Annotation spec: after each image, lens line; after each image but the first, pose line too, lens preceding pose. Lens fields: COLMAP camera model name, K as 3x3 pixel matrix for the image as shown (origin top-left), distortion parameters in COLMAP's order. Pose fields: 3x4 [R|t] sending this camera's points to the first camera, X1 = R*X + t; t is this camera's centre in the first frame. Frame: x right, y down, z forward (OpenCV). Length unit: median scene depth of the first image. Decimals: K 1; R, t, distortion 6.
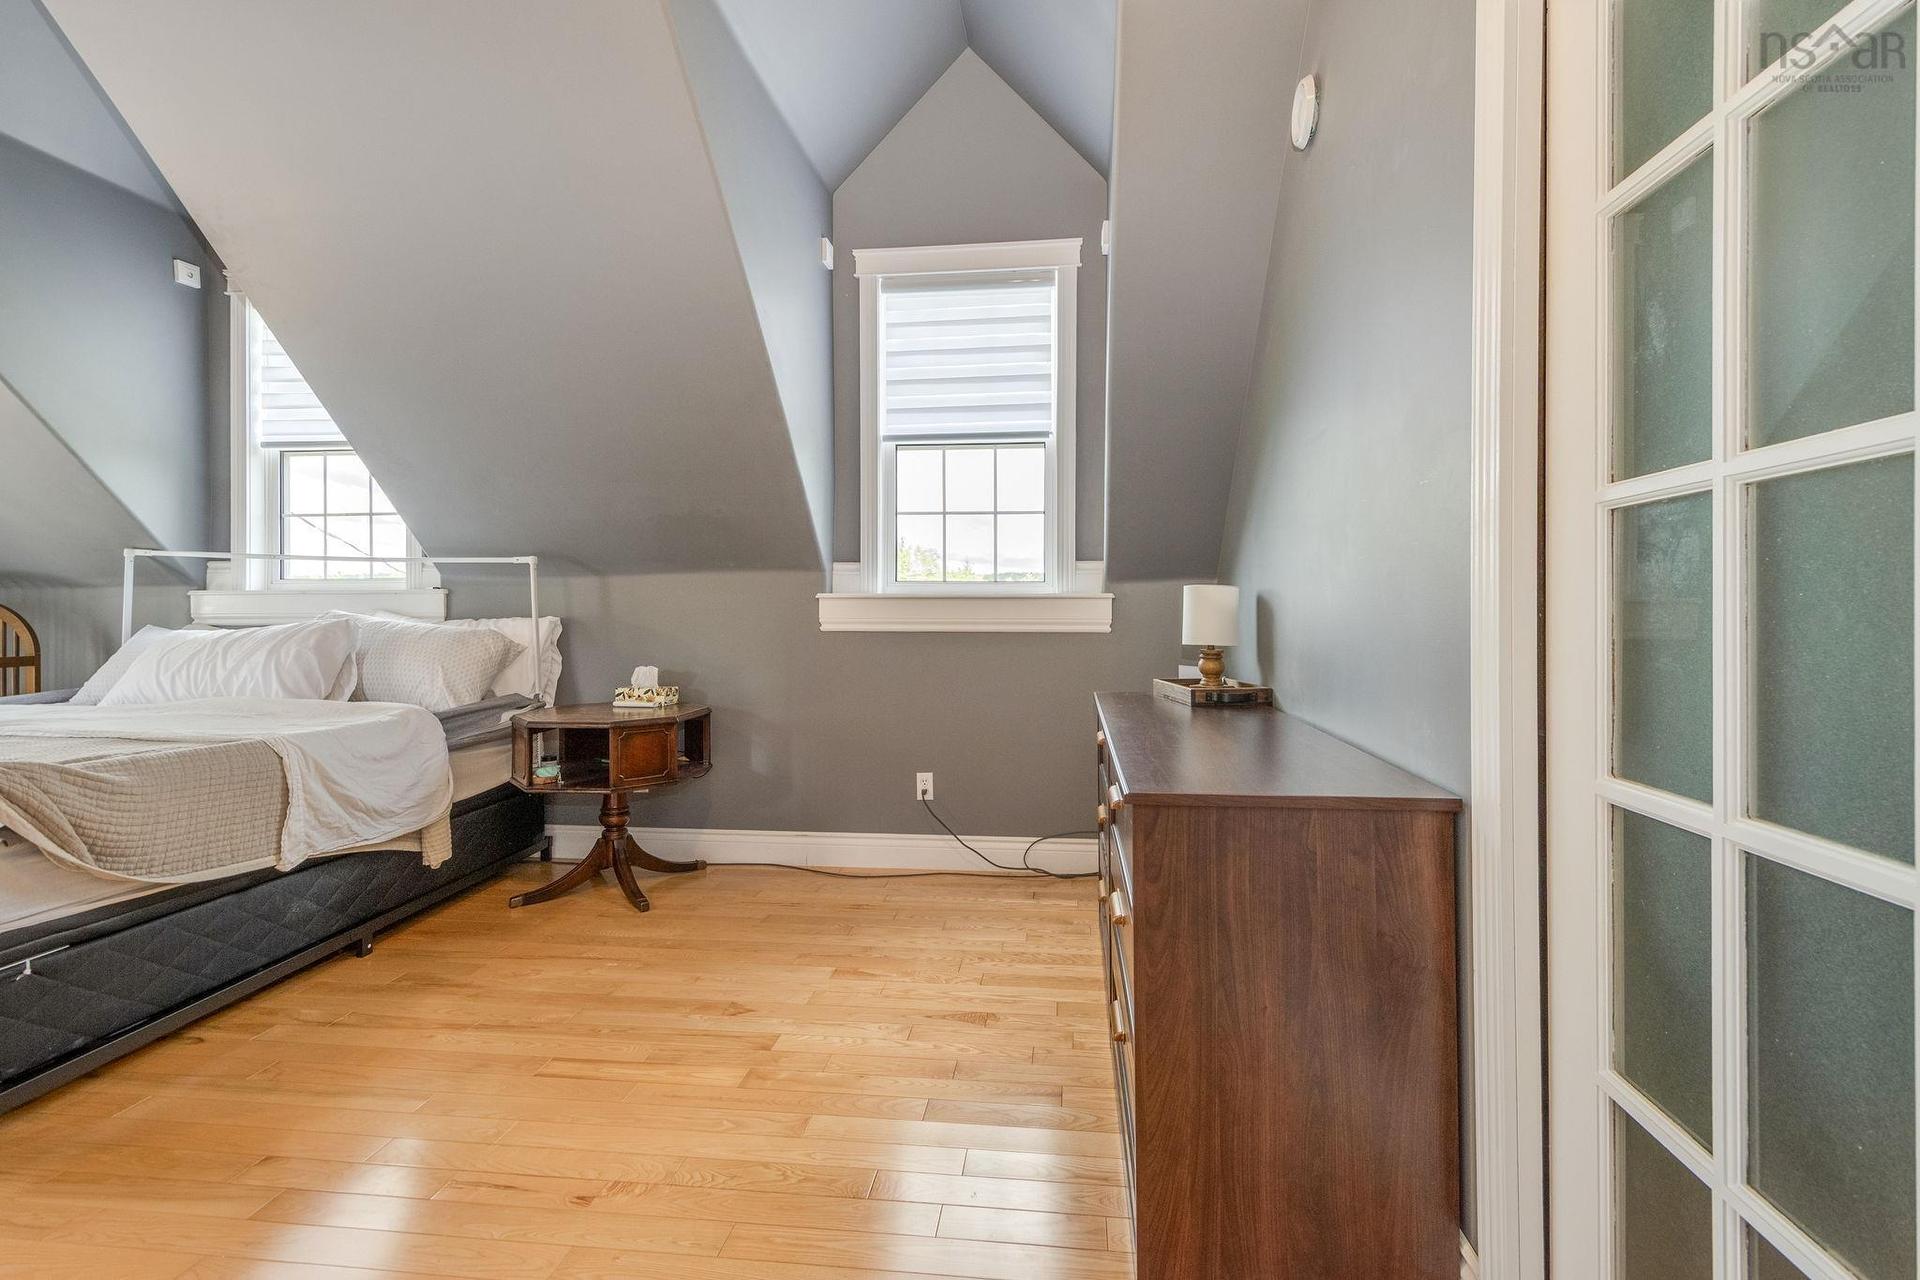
lens RADIAL K [[864.0, 0, 975.8], [0, 864.0, 605.7], [0, 0, 1]] dist [-0.001844, 0.000466]
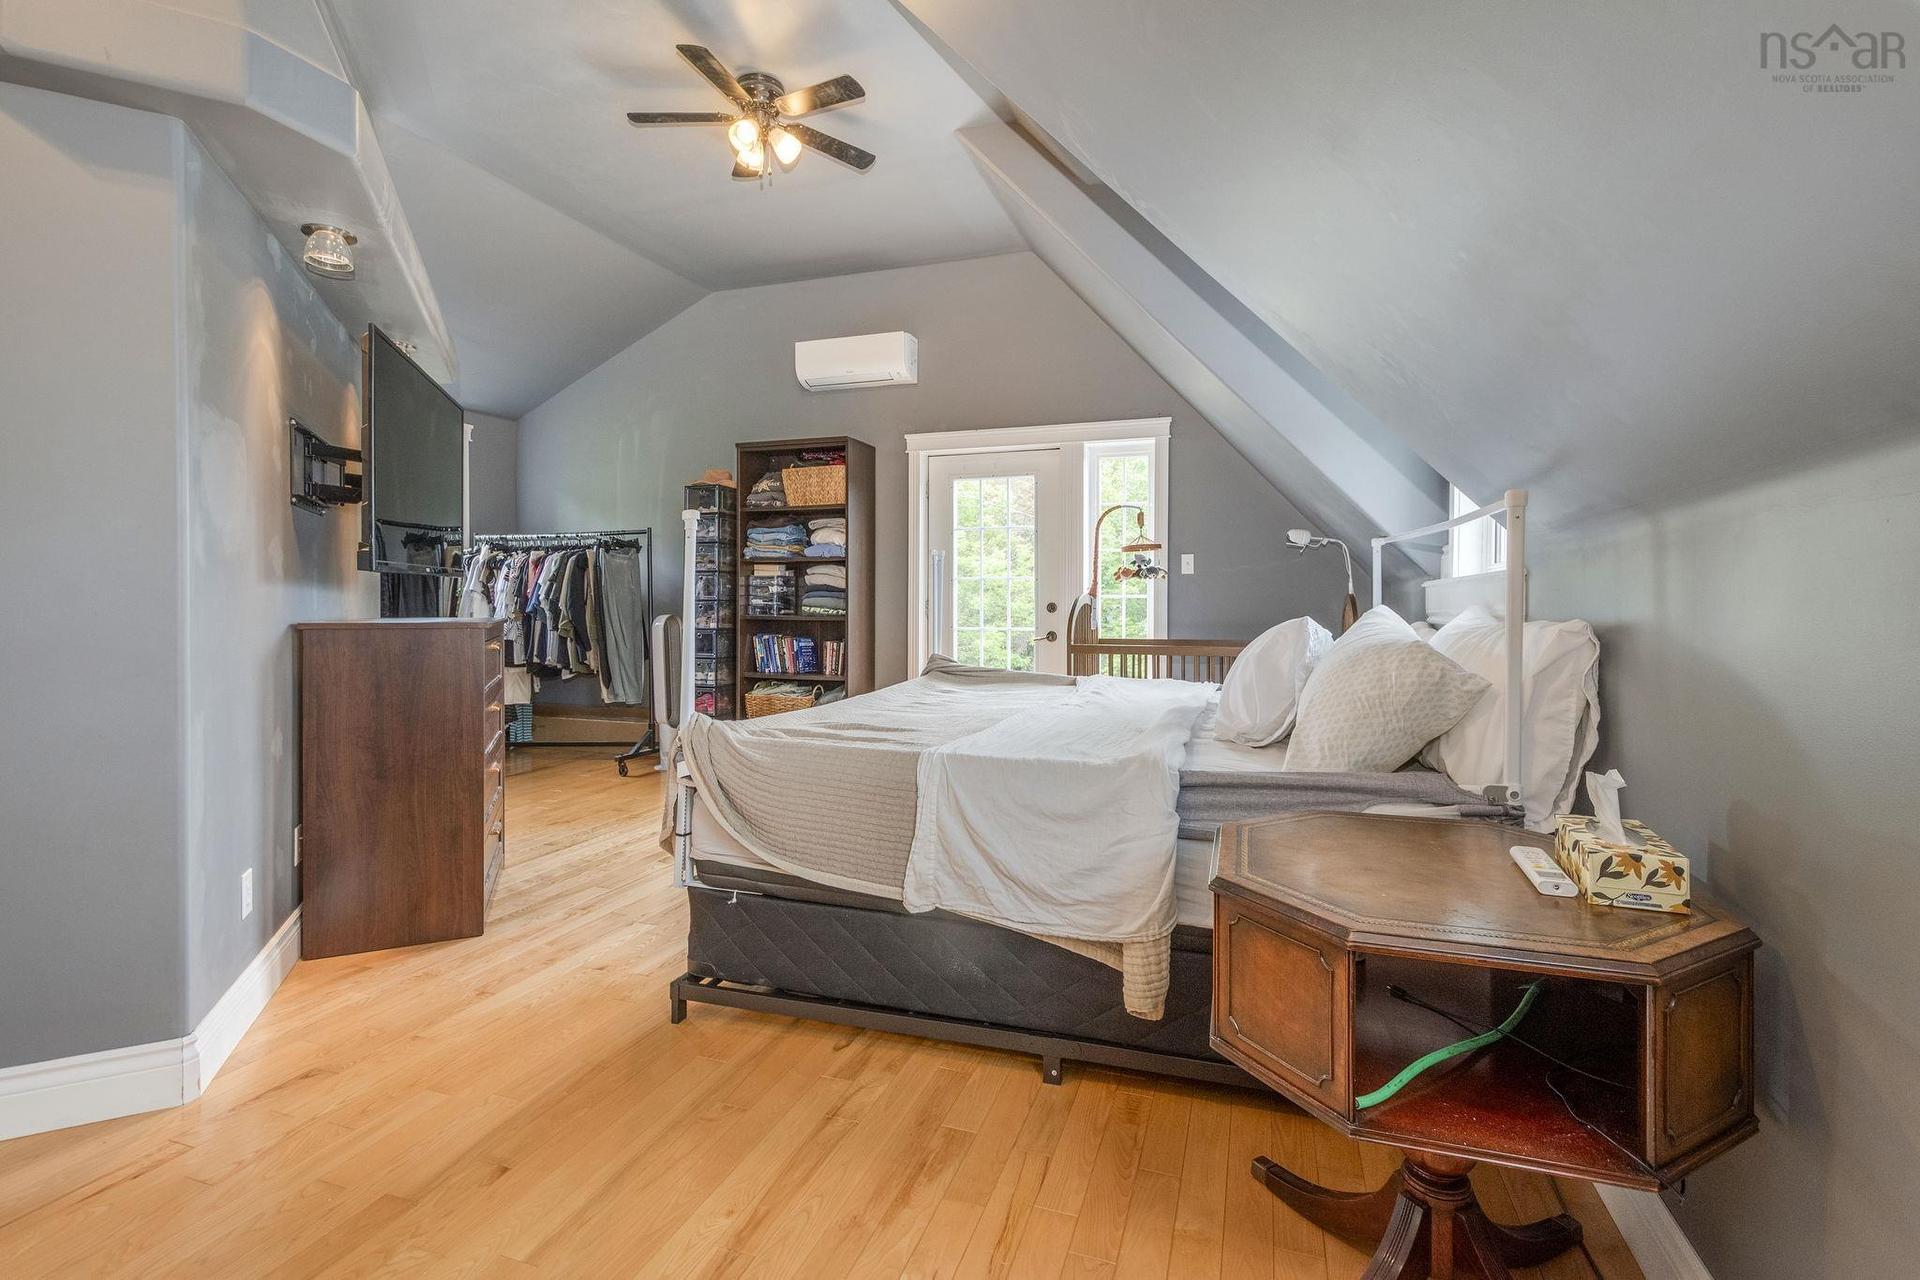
lens RADIAL K [[864.0, 0, 988.1], [0, 864.0, 599.1], [0, 0, 1]] dist [-0.001844, 0.000466]
pose [[-0.205260, 0.004338, -0.978698, 0.007754], [0.002250, 0.999990, 0.003960, -0.001091], [0.978705, -0.001389, -0.205268, 1.178217]]
